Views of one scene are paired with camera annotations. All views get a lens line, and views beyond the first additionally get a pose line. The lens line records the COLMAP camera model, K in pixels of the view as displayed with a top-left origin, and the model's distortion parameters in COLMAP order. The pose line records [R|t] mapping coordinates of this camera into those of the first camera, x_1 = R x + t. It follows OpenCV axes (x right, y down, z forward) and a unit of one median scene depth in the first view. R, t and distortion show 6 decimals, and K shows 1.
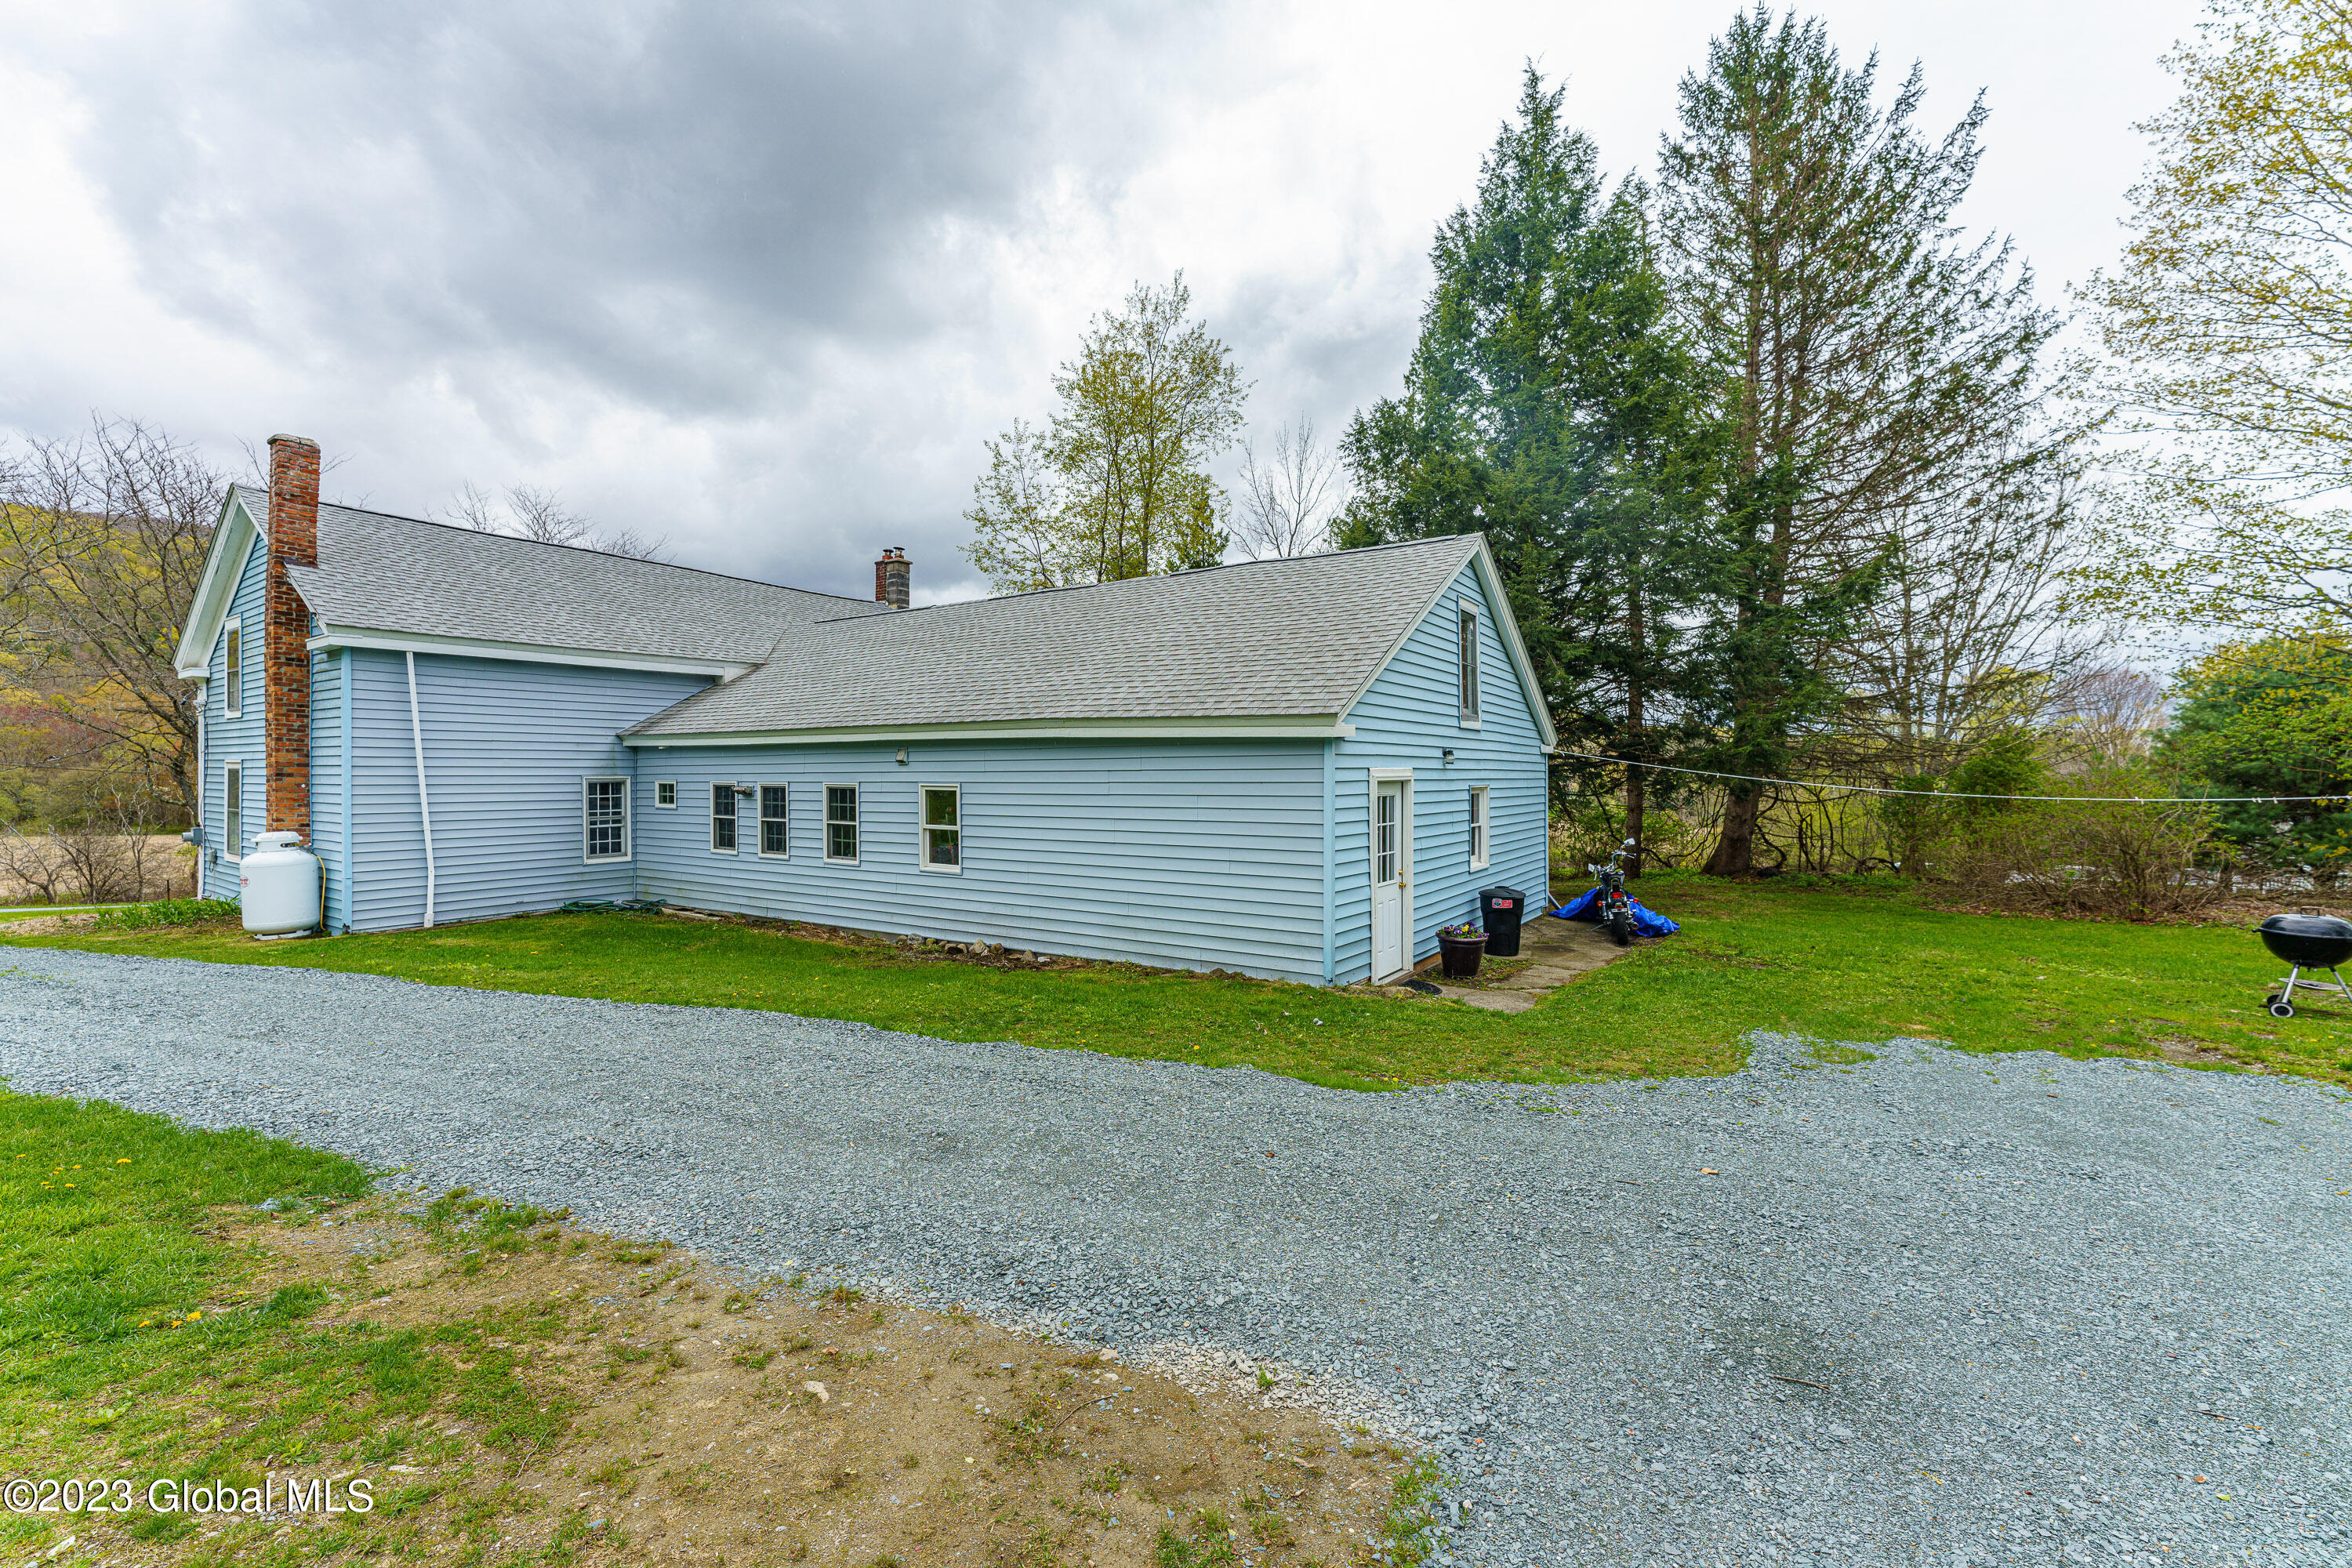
lens RADIAL K [[953.5, 0, 1175.1], [0, 953.5, 786.8], [0, 0, 1]] dist [-0.006373, 0.000359]
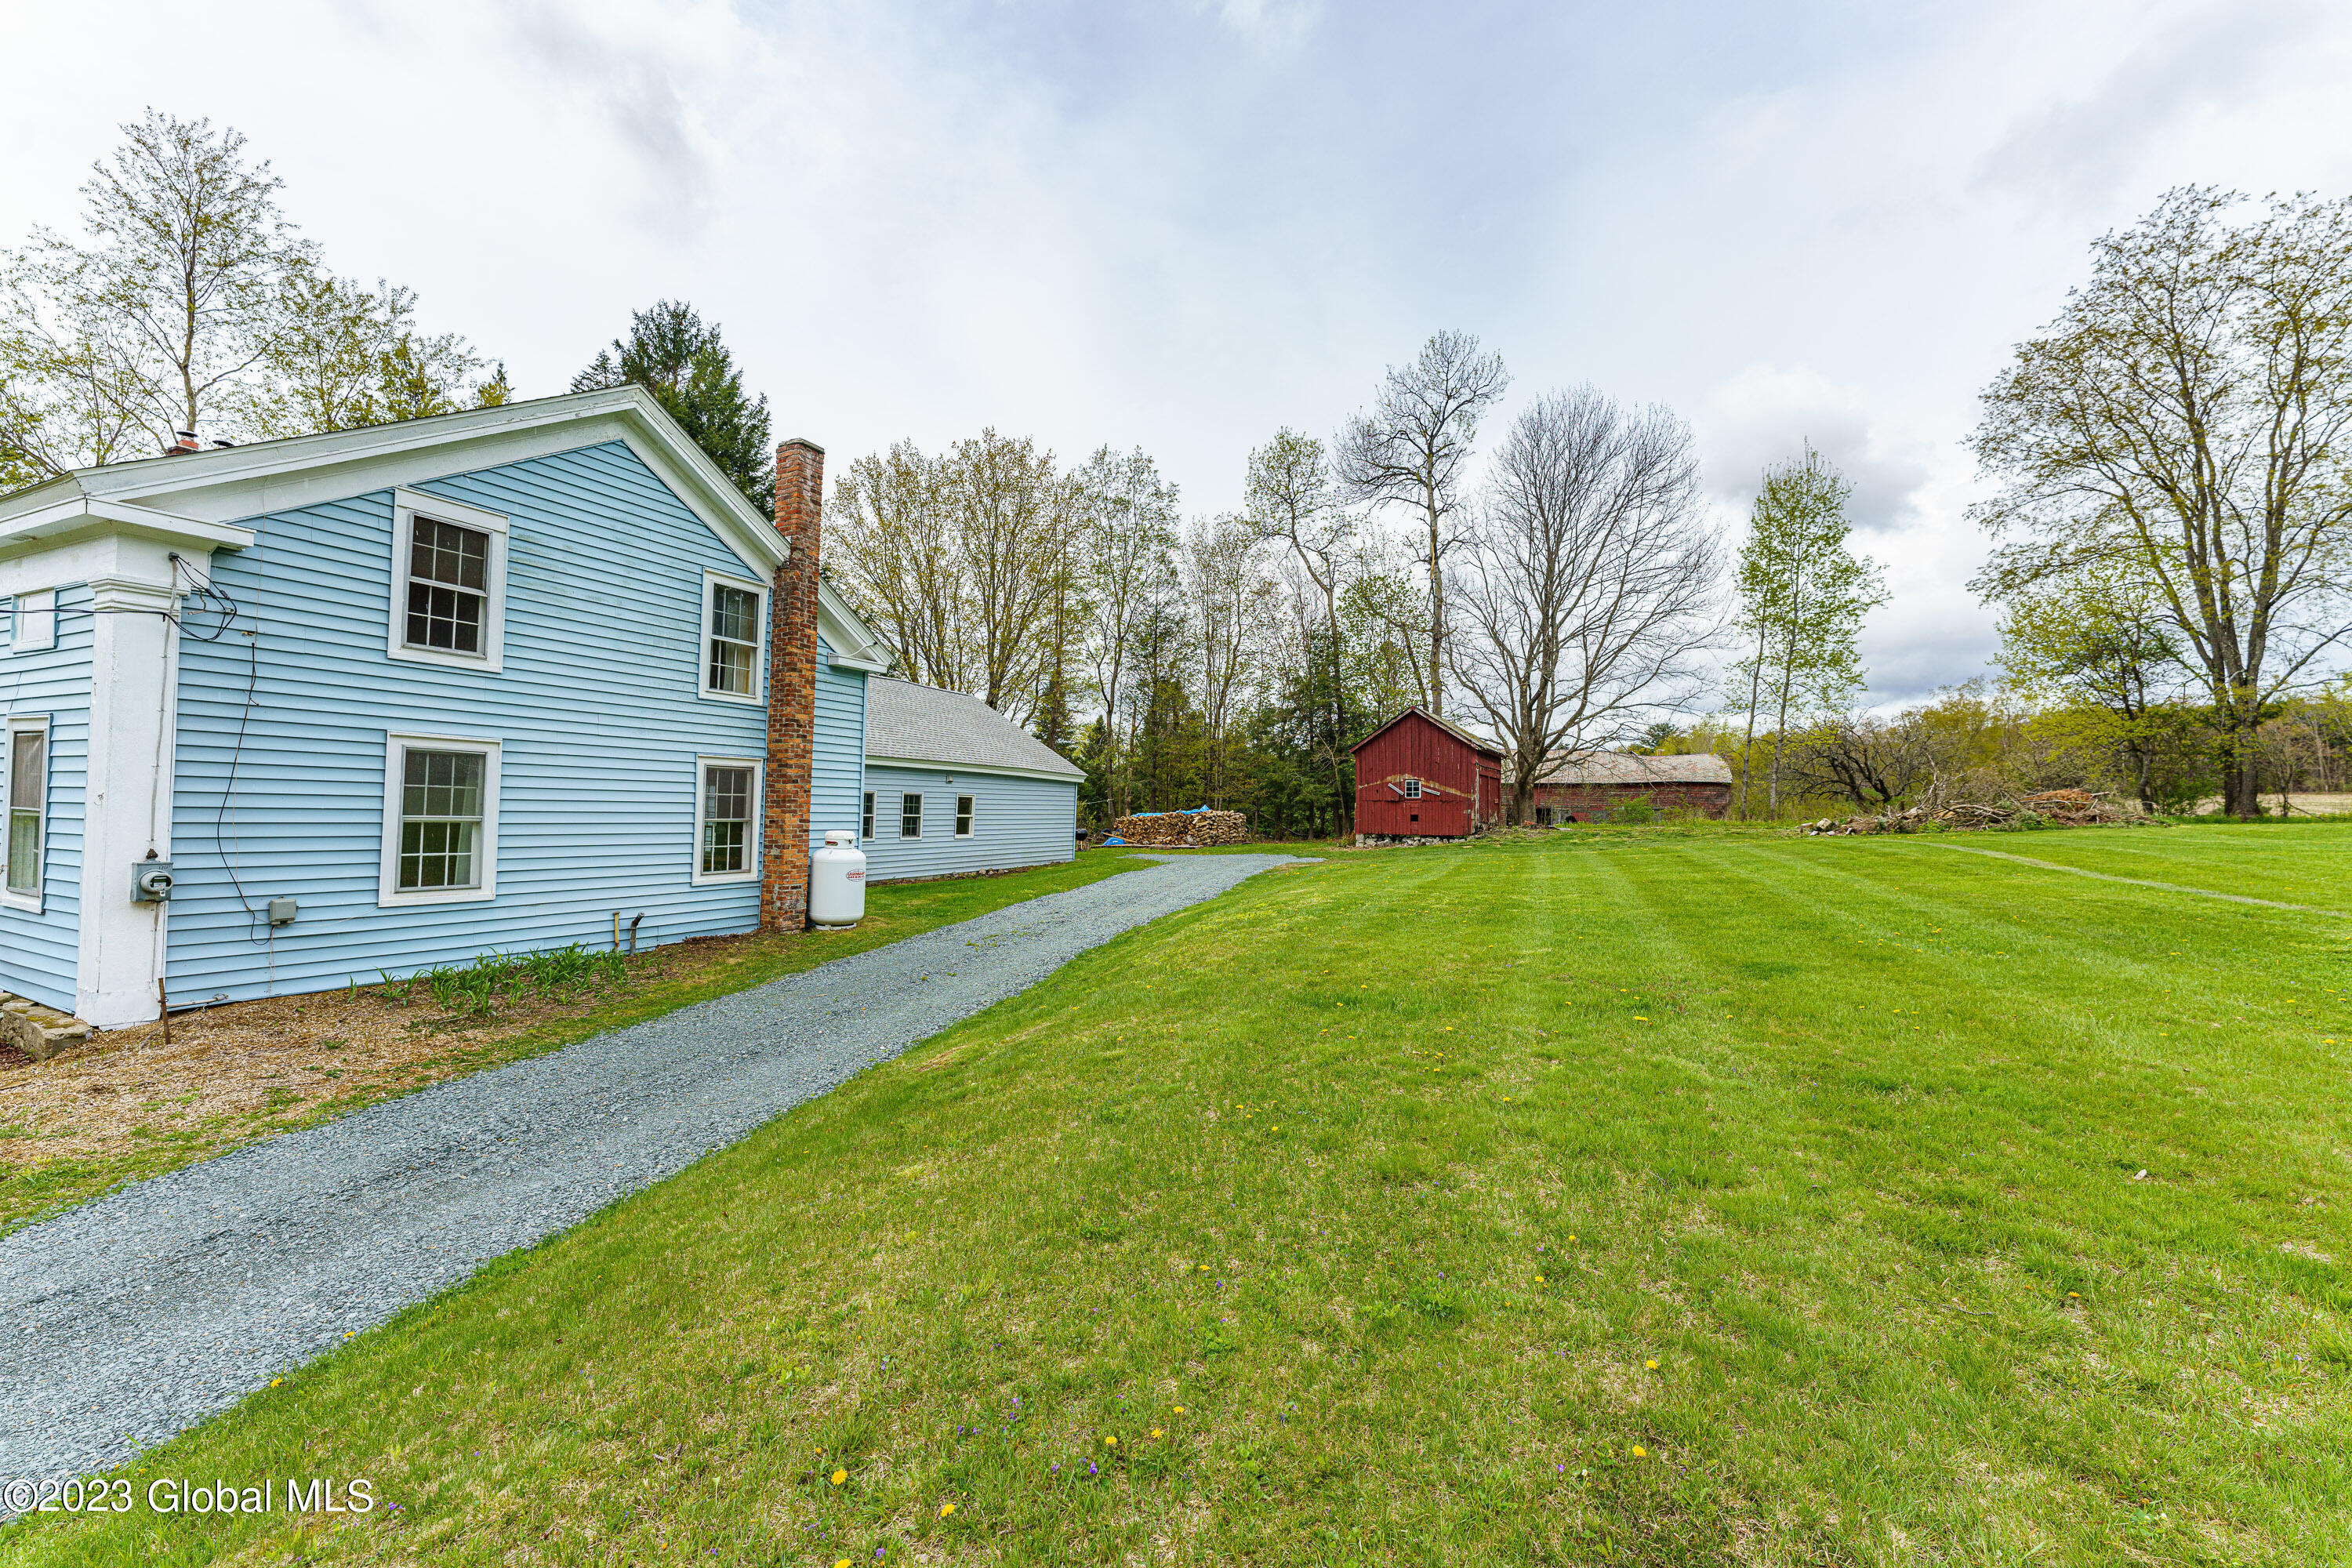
lens RADIAL K [[953.5, 0, 1173.2], [0, 953.5, 781.5], [0, 0, 1]] dist [-0.006373, 0.000359]
pose [[-0.149899, 0.023109, 0.988431, -2.042919], [-0.013210, 0.999591, -0.025373, 0.014079], [-0.988613, -0.016860, -0.149532, 0.781475]]
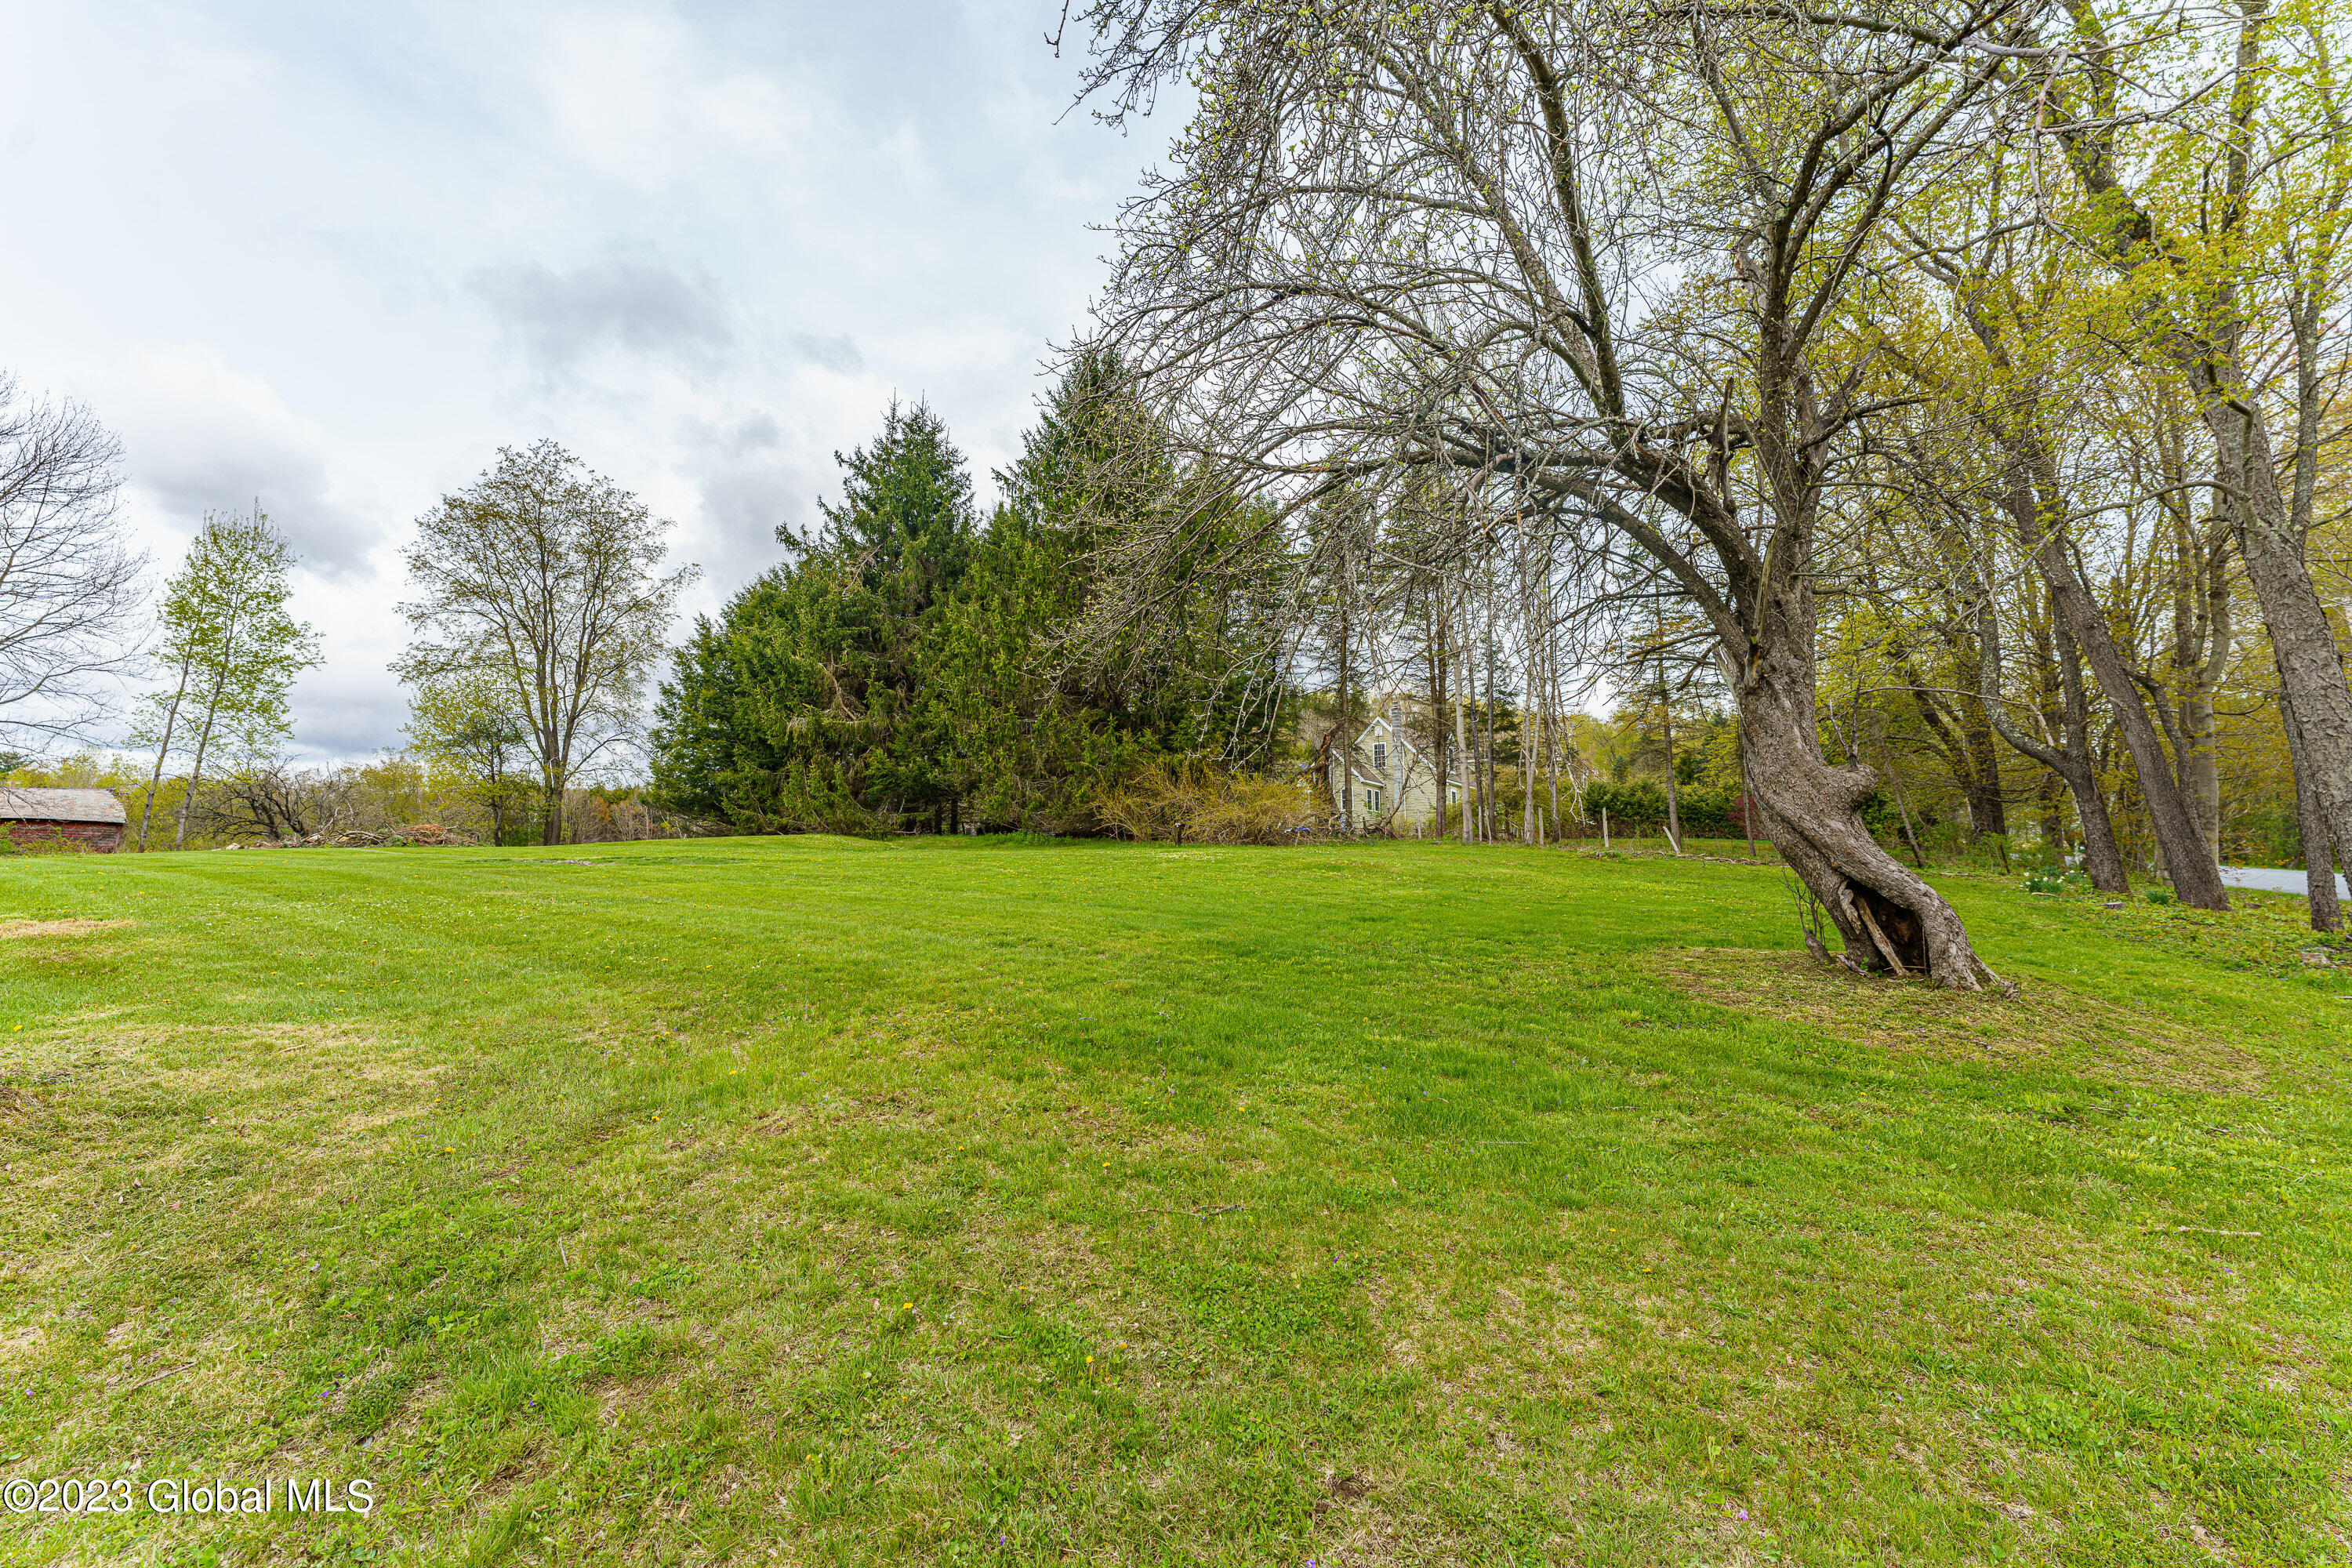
lens RADIAL K [[953.5, 0, 1172.9], [0, 953.5, 777.3], [0, 0, 1]] dist [-0.006373, 0.000359]
pose [[-0.998769, 0.005590, 0.049288, -2.868289], [0.000277, 0.994242, -0.107153, 0.144083], [-0.049603, -0.107008, -0.993020, 1.491747]]
